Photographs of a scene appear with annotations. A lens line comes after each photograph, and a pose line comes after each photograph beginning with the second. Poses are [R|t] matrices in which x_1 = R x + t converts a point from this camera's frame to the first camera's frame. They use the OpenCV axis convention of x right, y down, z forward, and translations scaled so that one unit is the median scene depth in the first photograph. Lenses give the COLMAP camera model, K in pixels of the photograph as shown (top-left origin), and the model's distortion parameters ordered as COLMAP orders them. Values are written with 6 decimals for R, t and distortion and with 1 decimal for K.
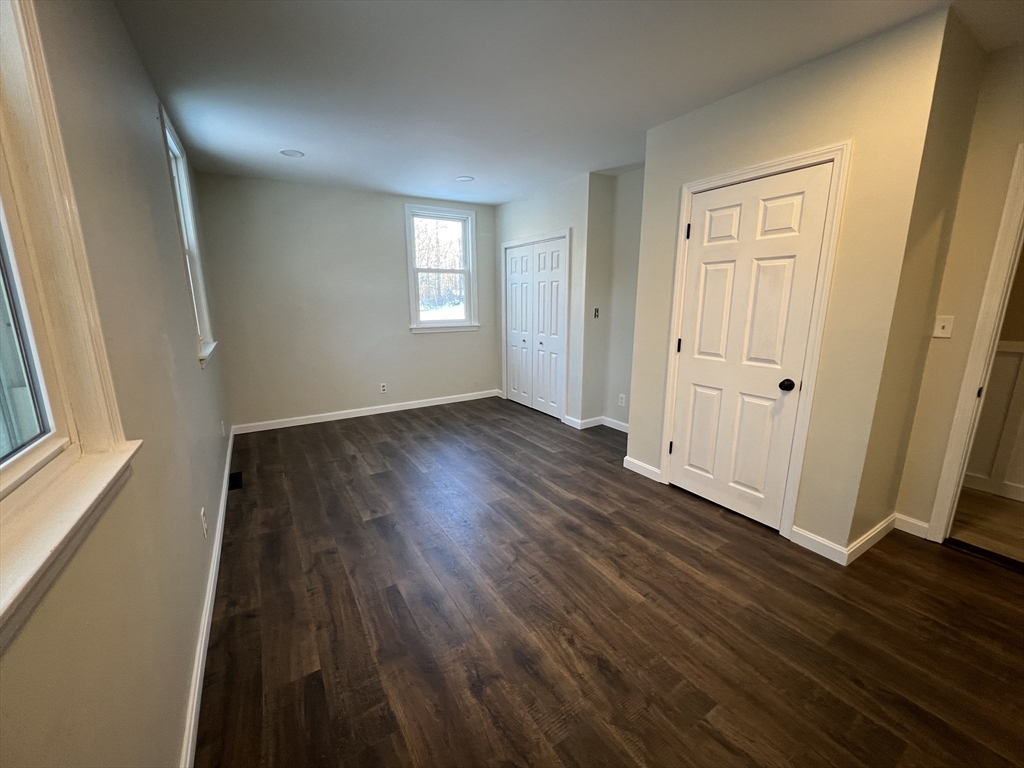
lens RADIAL K [[411.6, 0, 512.3], [0, 411.6, 385.1], [0, 0, 1]] dist [-0.000654, -0.000181]
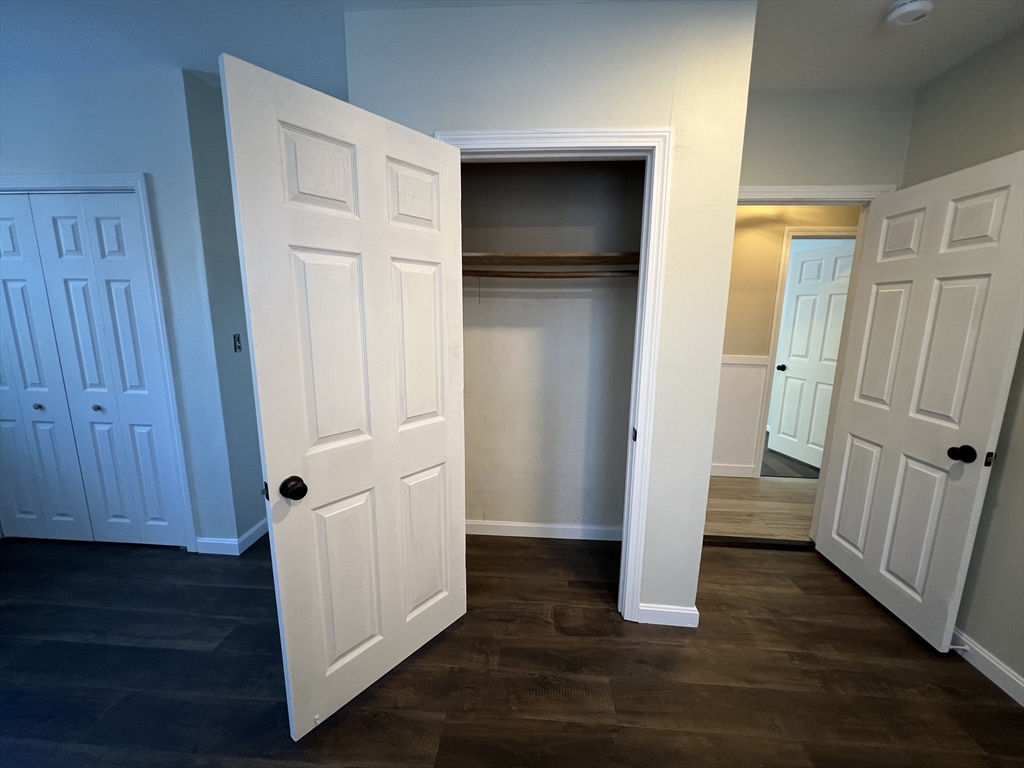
lens RADIAL K [[411.6, 0, 512.5], [0, 411.6, 381.5], [0, 0, 1]] dist [-0.000654, -0.000181]
pose [[0.588884, -0.135245, 0.796822, -0.025064], [0.156152, 0.986363, 0.052012, -0.091196], [-0.792989, 0.093796, 0.601972, 0.365735]]
